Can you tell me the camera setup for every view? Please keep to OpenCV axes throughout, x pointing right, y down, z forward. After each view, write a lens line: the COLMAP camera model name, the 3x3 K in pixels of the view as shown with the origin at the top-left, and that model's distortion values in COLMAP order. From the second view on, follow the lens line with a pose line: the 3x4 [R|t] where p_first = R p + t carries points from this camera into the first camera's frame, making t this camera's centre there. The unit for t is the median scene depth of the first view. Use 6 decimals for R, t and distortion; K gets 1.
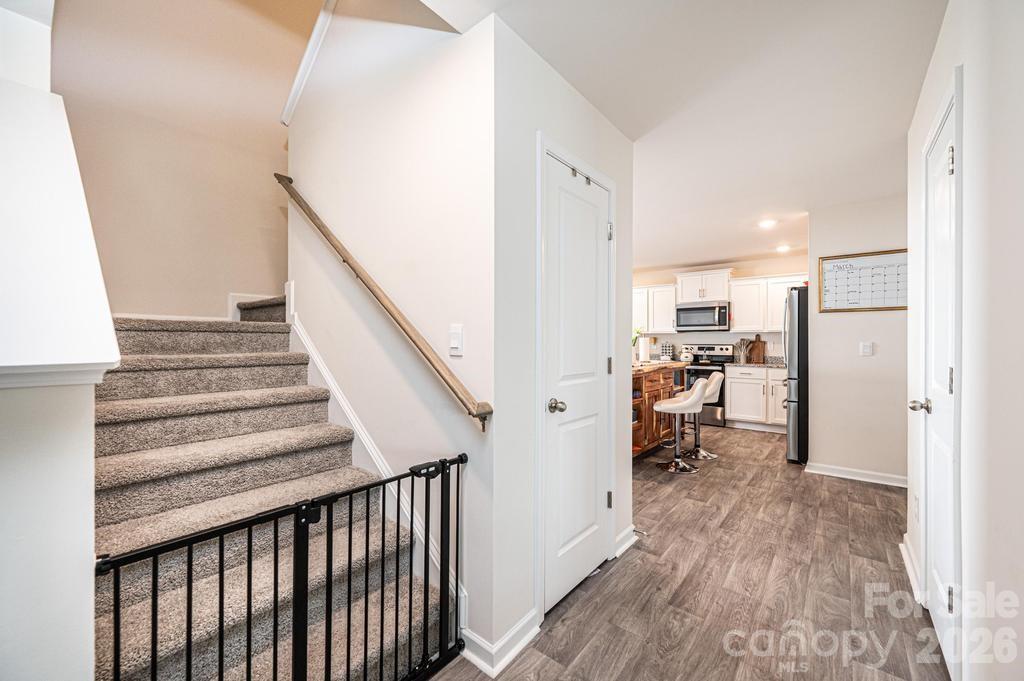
lens RADIAL K [[401.4, 0, 514.4], [0, 401.4, 343.5], [0, 0, 1]] dist [-0.000493, -0.000037]
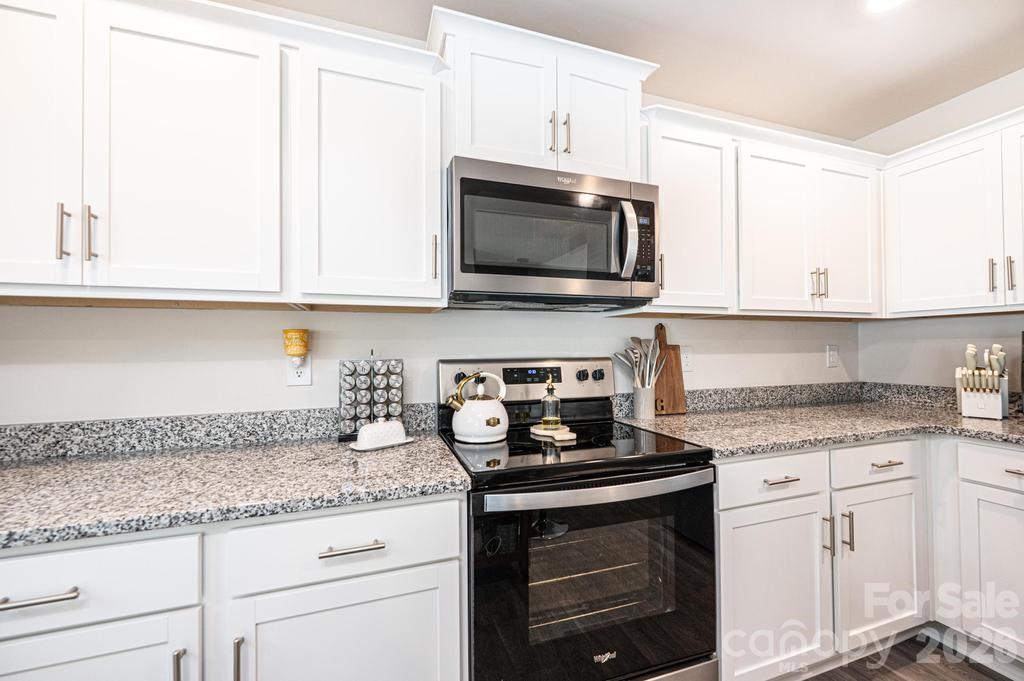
lens RADIAL K [[409.7, 0, 512.0], [0, 409.7, 340.5], [0, 0, 1]] dist [-0.000669, 0.000095]
pose [[0.526965, 0.007281, 0.849856, 0.263133], [0.008128, 0.999874, -0.013606, -0.006078], [-0.849848, 0.014077, 0.526840, 0.918083]]
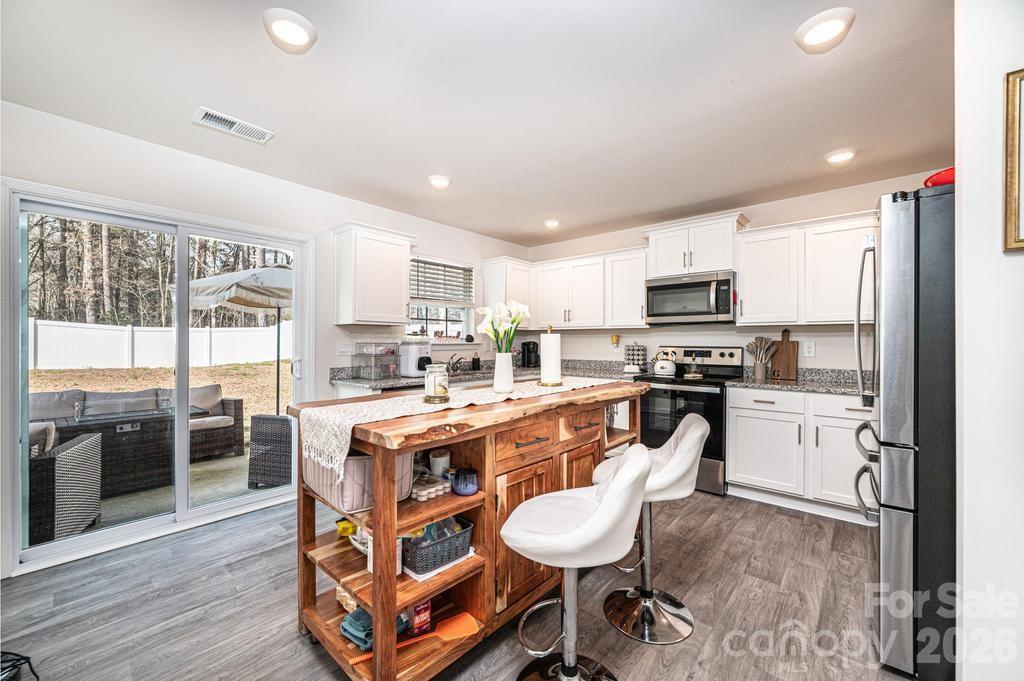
lens RADIAL K [[409.7, 0, 512.0], [0, 409.7, 340.5], [0, 0, 1]] dist [-0.000669, 0.000095]
pose [[0.999565, 0.002341, -0.029410, 0.231876], [-0.002476, 0.999987, -0.004548, -0.003478], [0.029399, 0.004619, 0.999557, 0.402556]]
